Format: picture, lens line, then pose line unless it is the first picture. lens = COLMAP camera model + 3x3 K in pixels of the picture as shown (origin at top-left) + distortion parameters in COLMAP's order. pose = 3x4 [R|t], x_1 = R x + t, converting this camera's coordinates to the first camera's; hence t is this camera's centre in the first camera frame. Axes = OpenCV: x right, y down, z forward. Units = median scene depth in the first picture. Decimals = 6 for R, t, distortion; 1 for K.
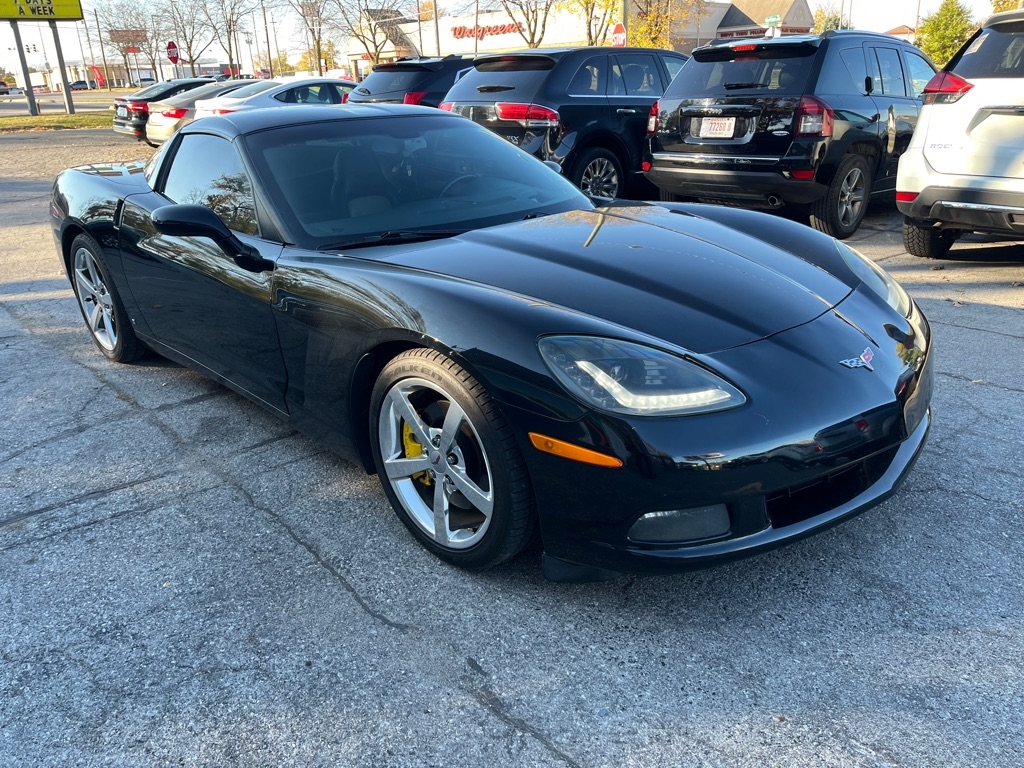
lens RADIAL K [[772.5, 0, 504.4], [0, 772.5, 385.2], [0, 0, 1]] dist [0.092689, -0.123738]
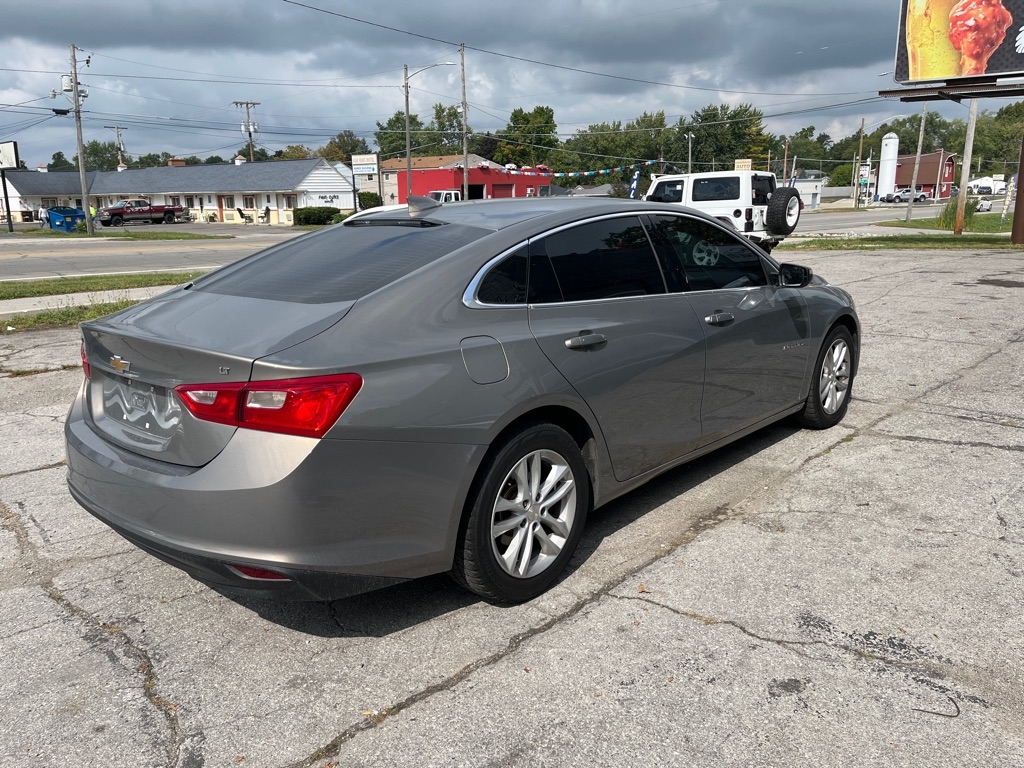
lens RADIAL K [[772.5, 0, 513.0], [0, 772.5, 373.6], [0, 0, 1]] dist [0.092689, -0.123738]
pose [[-0.084133, -0.189411, 0.978287, -1.871105], [0.377367, 0.902585, 0.207207, -0.622343], [-0.922234, 0.386606, -0.004460, 1.636214]]
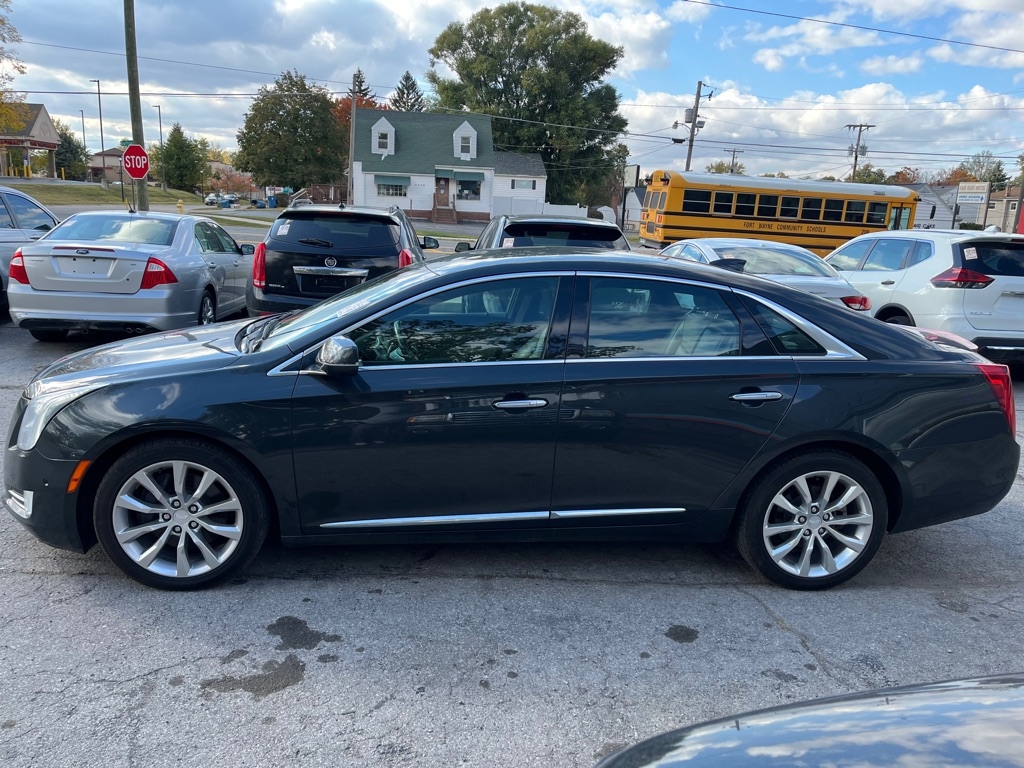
lens RADIAL K [[772.5, 0, 506.2], [0, 772.5, 380.9], [0, 0, 1]] dist [0.092689, -0.123738]
pose [[0.601568, -0.117457, 0.790139, -2.115368], [0.227276, 0.973418, -0.028333, -0.499830], [-0.765808, 0.196624, 0.612273, 1.130605]]
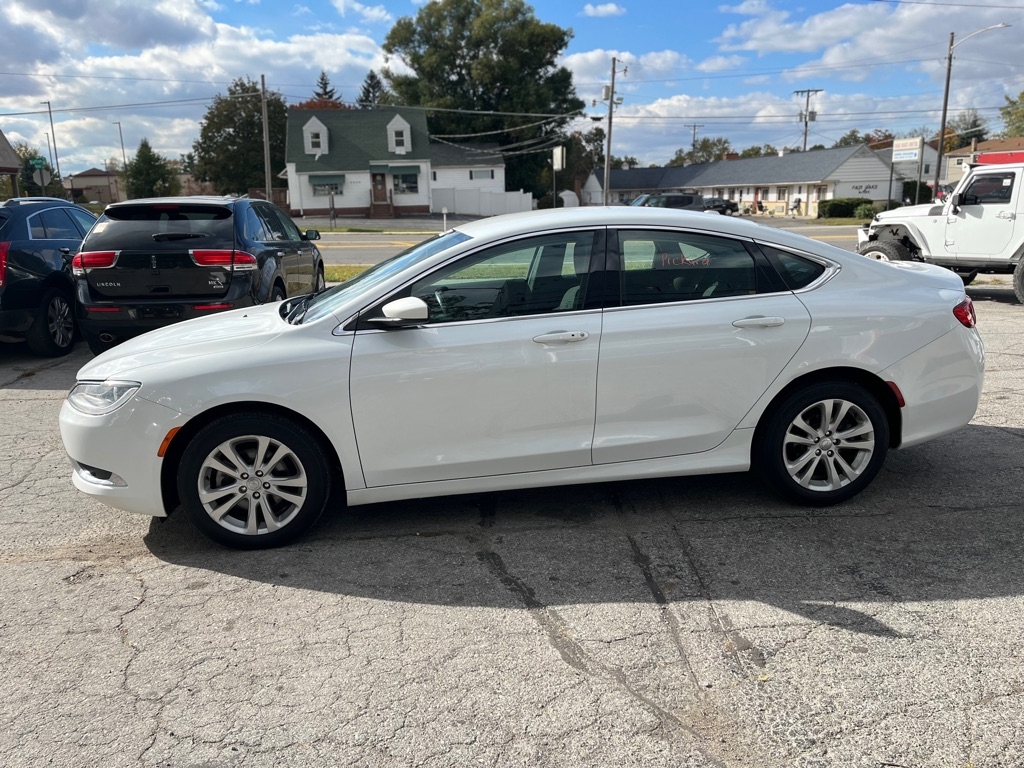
lens RADIAL K [[772.5, 0, 507.8], [0, 772.5, 376.4], [0, 0, 1]] dist [0.092689, -0.123738]
pose [[0.602249, -0.162239, 0.781648, -1.319759], [0.293229, 0.955644, -0.027576, -0.139393], [-0.742504, 0.245809, 0.623109, 0.261716]]
